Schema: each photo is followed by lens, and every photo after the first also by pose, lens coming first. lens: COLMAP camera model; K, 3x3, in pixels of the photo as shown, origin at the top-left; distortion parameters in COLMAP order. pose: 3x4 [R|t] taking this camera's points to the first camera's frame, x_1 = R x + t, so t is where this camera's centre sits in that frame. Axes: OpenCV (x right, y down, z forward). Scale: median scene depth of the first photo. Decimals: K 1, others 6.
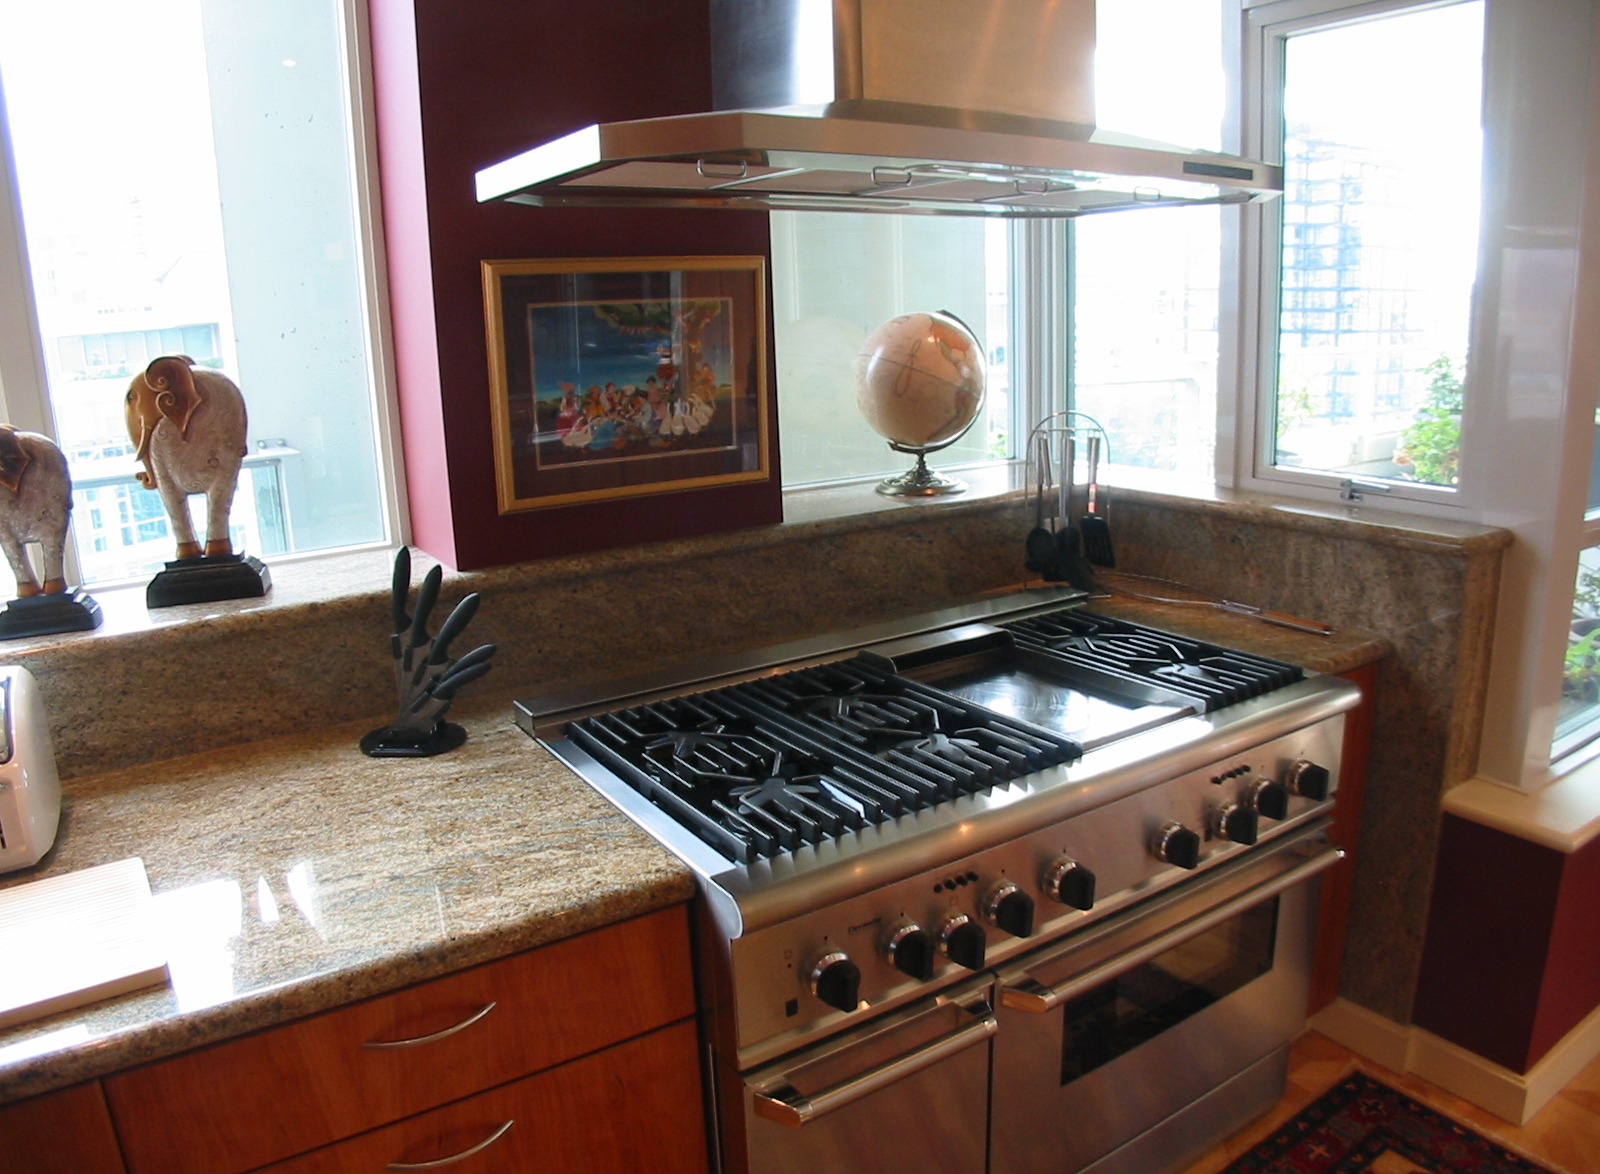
lens RADIAL K [[1181.6, 0, 800.0], [0, 1181.6, 587.0], [0, 0, 1]] dist [-0.137565, 0.000948]
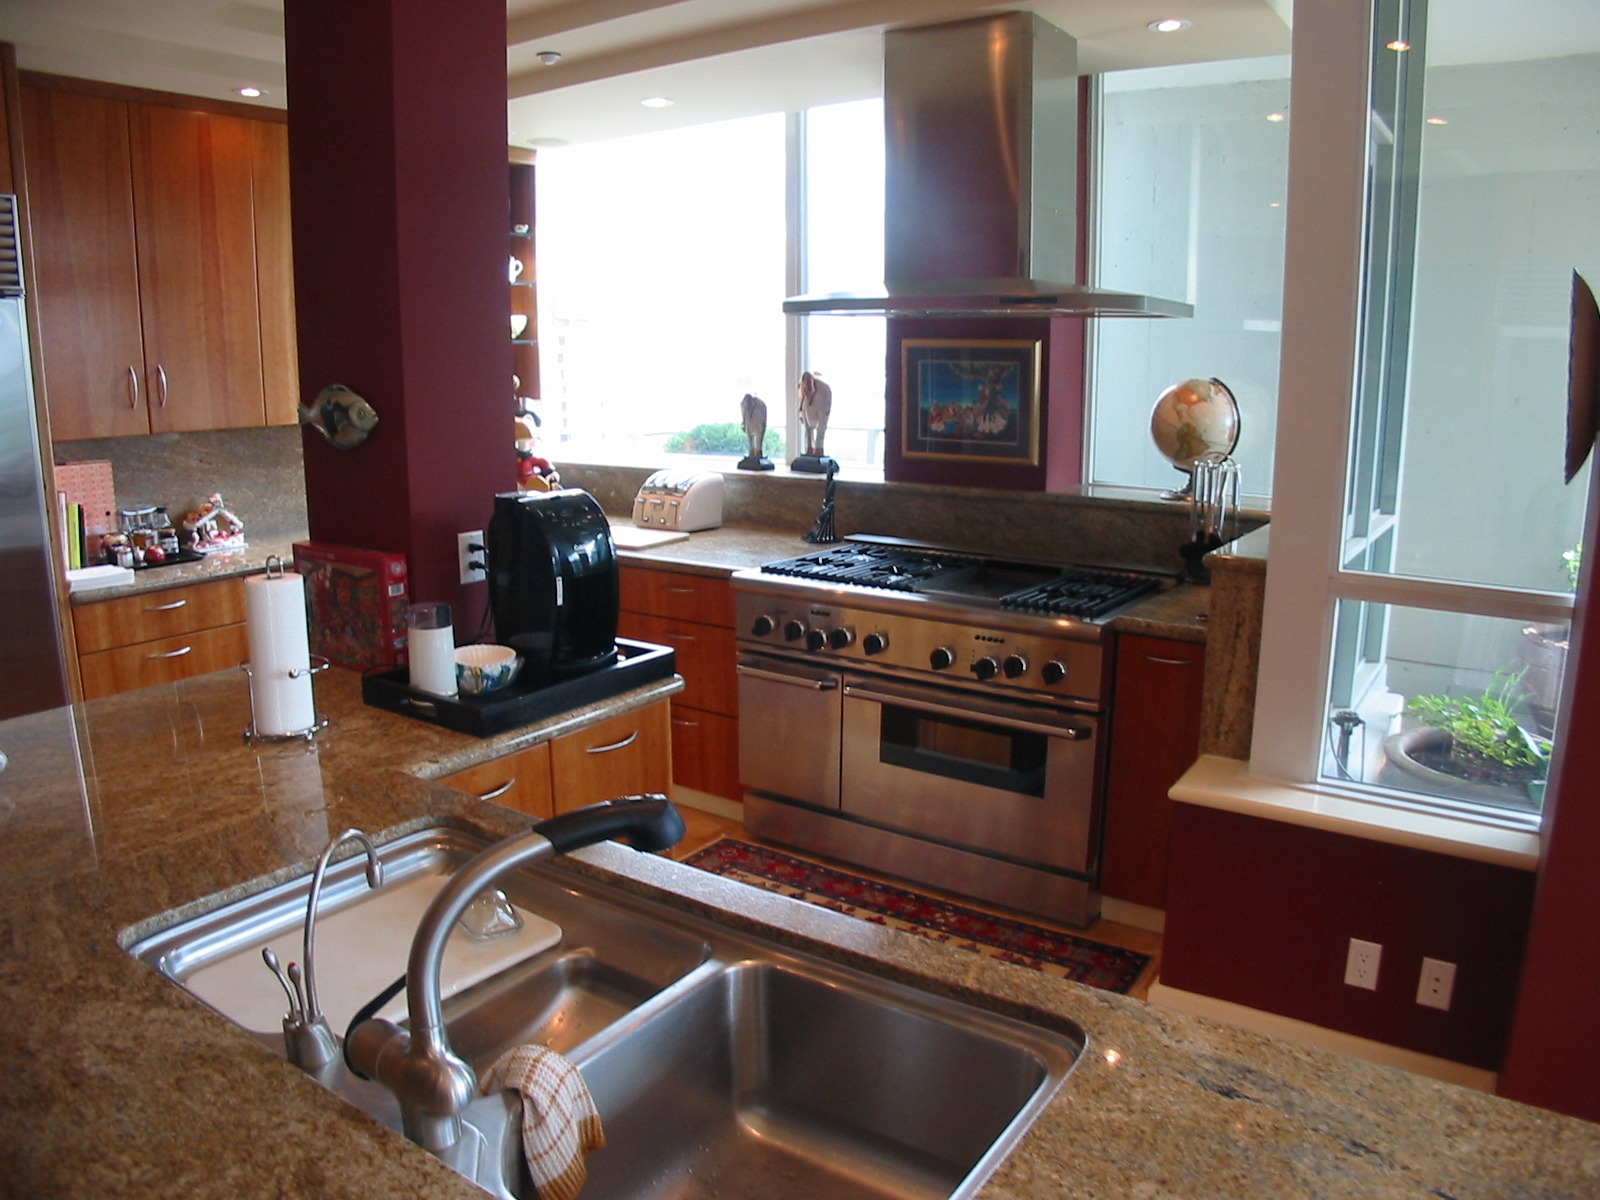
lens RADIAL K [[1154.6, 0, 810.3], [0, 1154.6, 608.7], [0, 0, 1]] dist [-0.199440, 0.088942]
pose [[0.372805, 0.239017, -0.896598, 1.573690], [-0.221208, 0.961290, 0.164285, -0.099275], [0.901157, 0.137088, 0.411246, 0.017266]]
